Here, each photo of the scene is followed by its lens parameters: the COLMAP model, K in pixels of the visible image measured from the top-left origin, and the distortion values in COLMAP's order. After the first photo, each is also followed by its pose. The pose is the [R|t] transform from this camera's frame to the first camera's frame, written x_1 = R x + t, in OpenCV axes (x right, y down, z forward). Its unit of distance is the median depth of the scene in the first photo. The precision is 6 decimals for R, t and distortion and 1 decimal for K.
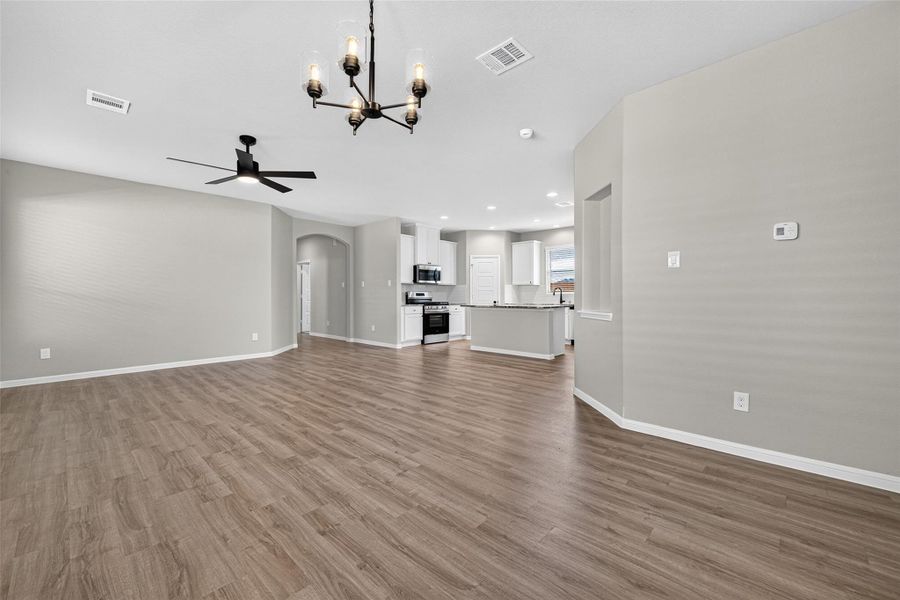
lens RADIAL K [[366.0, 0, 457.5], [0, 366.0, 281.8], [0, 0, 1]] dist [0.011432, -0.001340]
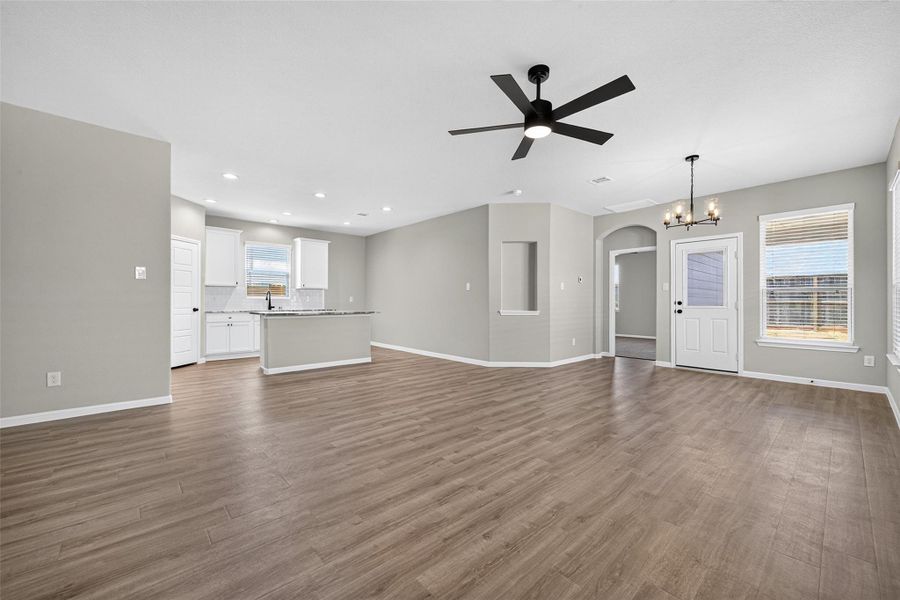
lens RADIAL K [[359.8, 0, 451.9], [0, 359.8, 300.9], [0, 0, 1]] dist [0.015332, -0.001864]
pose [[0.074646, 0.001222, 0.997209, -0.560296], [-0.044467, 0.999009, 0.002105, 0.017288], [-0.996218, -0.044500, 0.074627, 0.494215]]
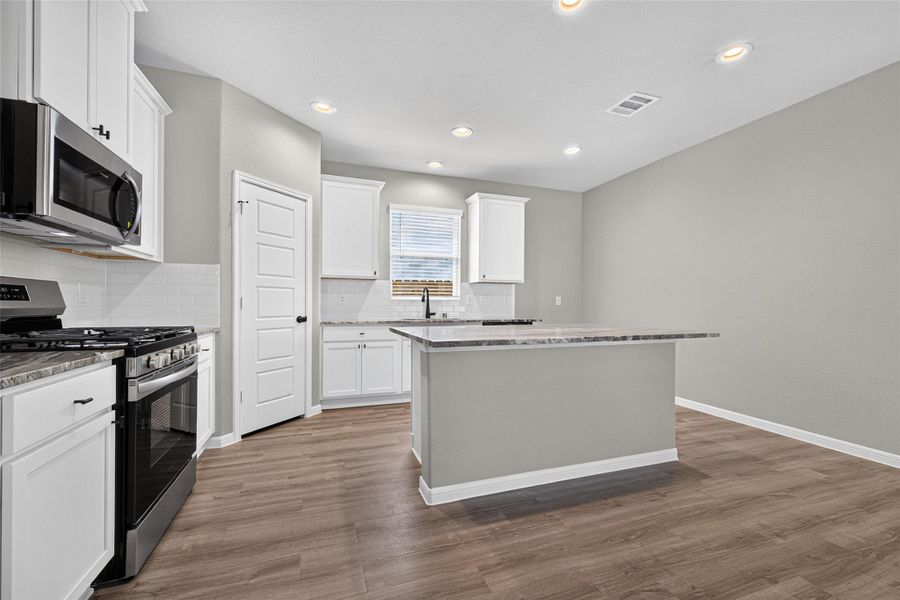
lens RADIAL K [[366.0, 0, 451.2], [0, 366.0, 300.8], [0, 0, 1]] dist [0.011432, -0.001340]
pose [[0.464240, 0.011781, 0.885631, -0.163088], [-0.047692, 0.998793, 0.011713, 0.026668], [-0.884425, -0.047675, 0.464241, 0.730126]]
